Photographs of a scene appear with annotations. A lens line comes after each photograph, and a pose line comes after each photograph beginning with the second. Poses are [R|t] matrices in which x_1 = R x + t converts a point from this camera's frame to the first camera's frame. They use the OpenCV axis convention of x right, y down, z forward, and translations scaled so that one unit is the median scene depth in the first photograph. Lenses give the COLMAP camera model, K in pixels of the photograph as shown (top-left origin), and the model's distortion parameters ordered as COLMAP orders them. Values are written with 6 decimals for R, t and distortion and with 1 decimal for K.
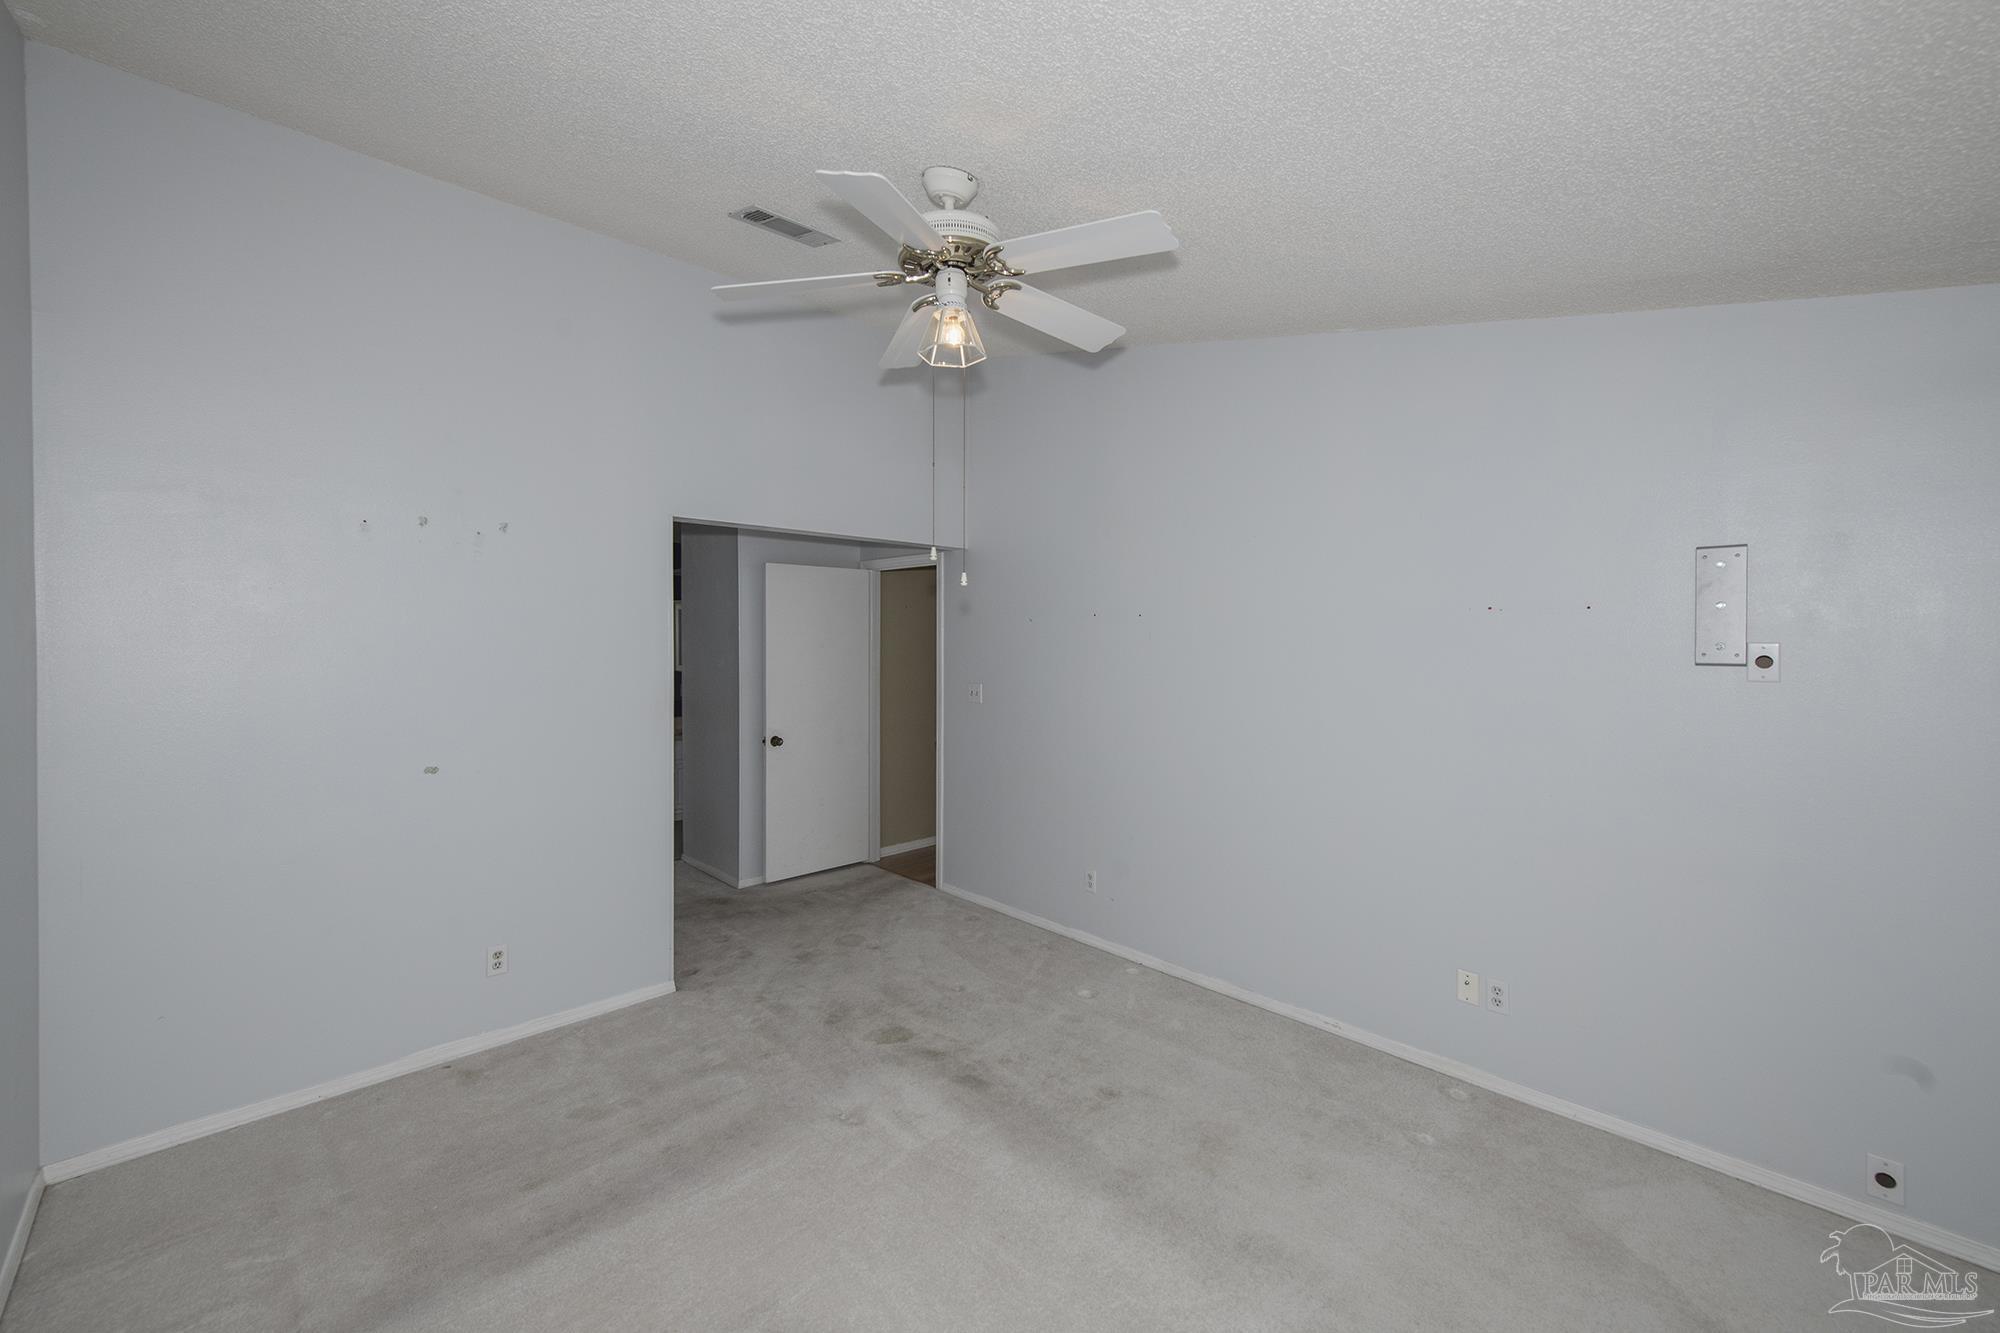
lens RADIAL K [[787.0, 0, 1004.7], [0, 787.0, 653.2], [0, 0, 1]] dist [0.012472, -0.002045]
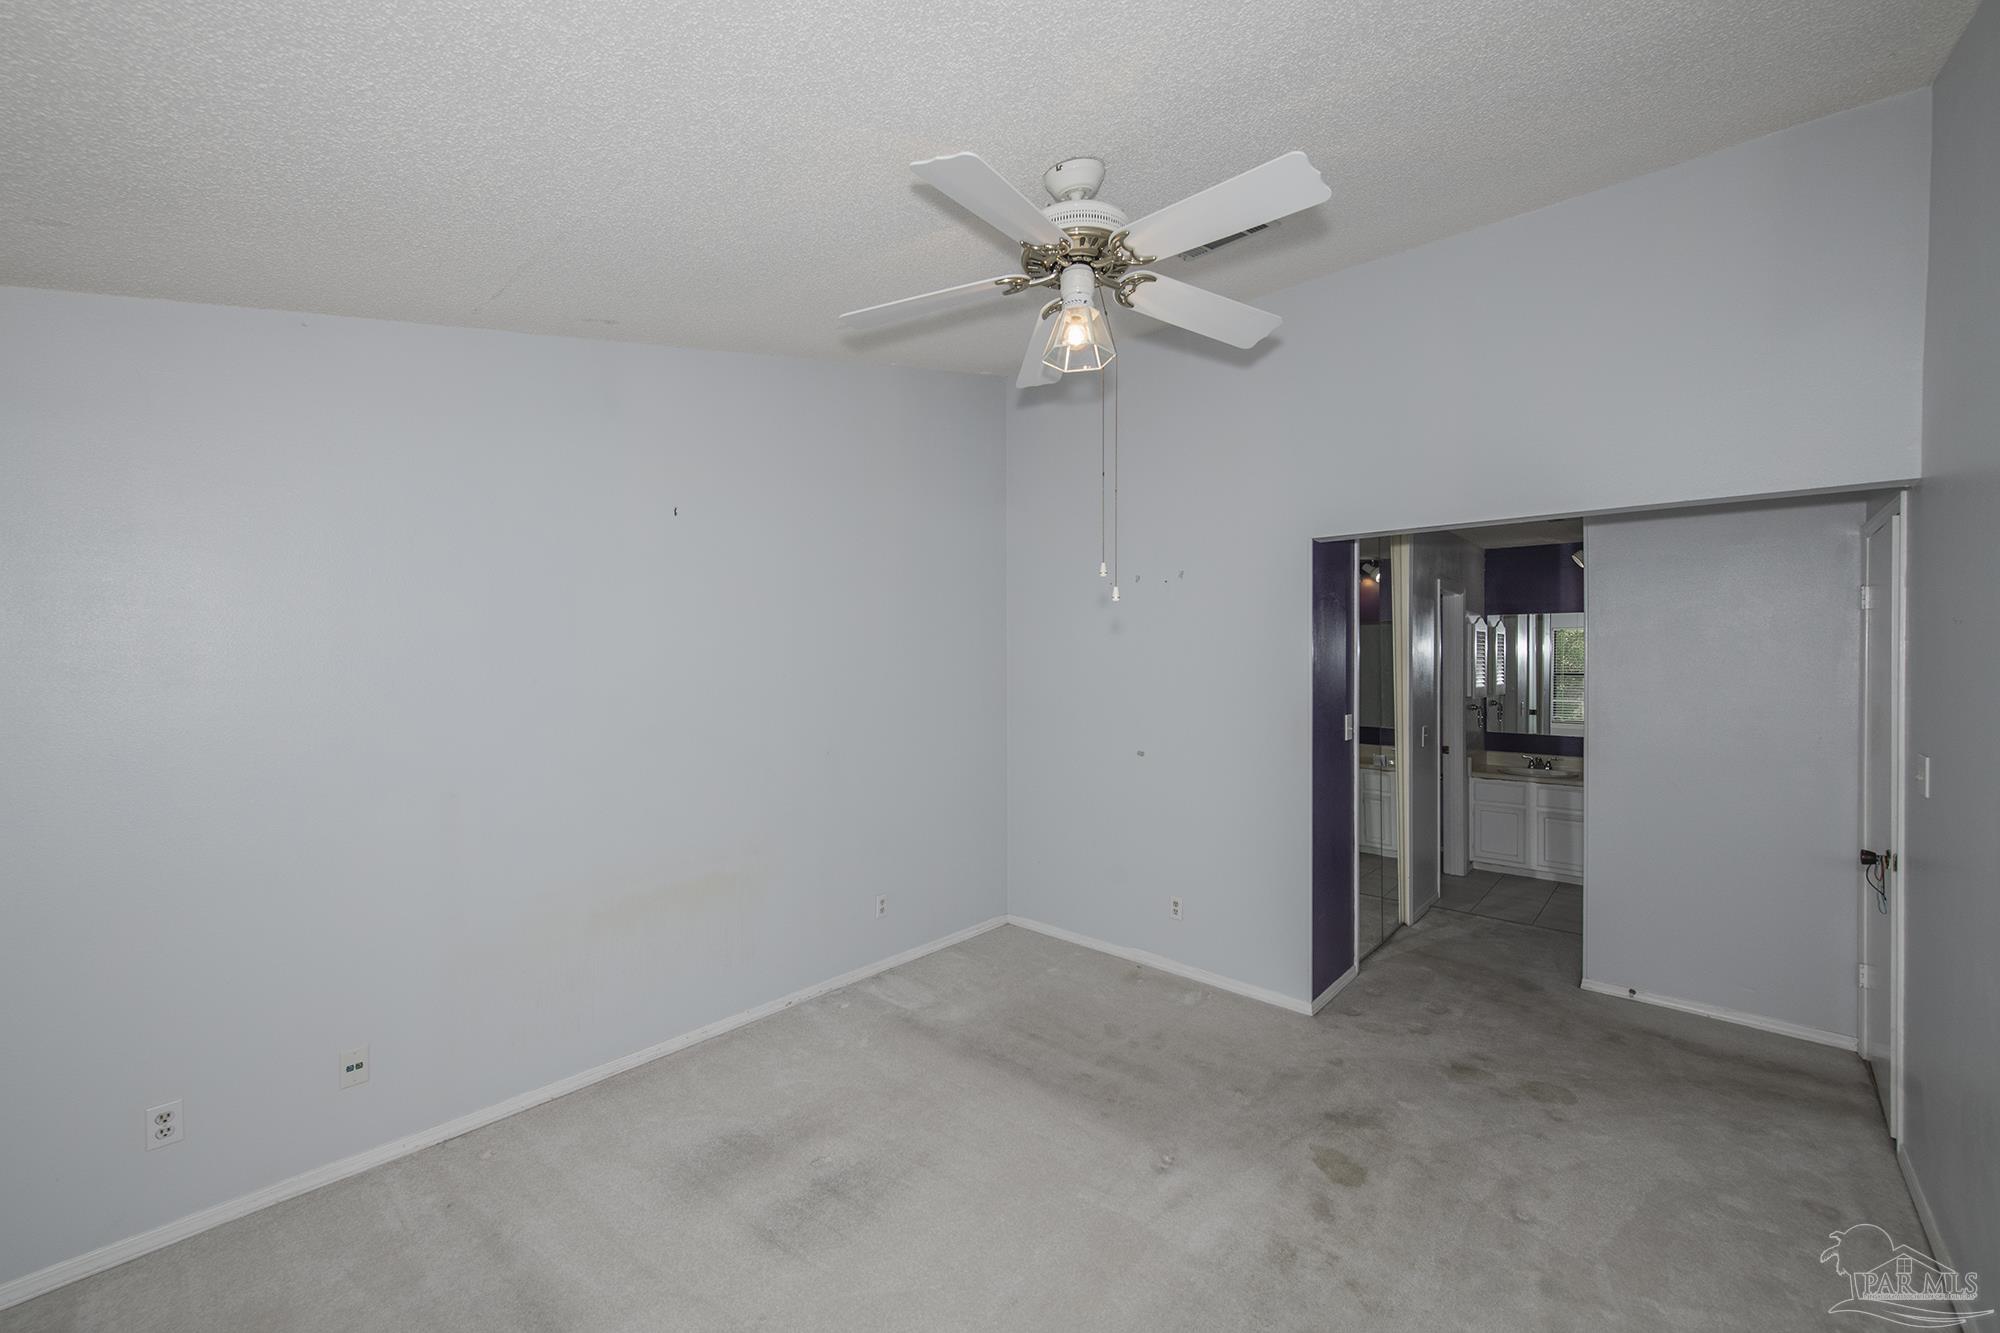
lens RADIAL K [[787.0, 0, 998.9], [0, 787.0, 661.5], [0, 0, 1]] dist [0.012472, -0.002045]
pose [[0.072021, 0.002532, -0.997400, 0.586178], [-0.020290, 0.999794, 0.001073, -0.011457], [0.997197, 0.020160, 0.072058, 0.568301]]
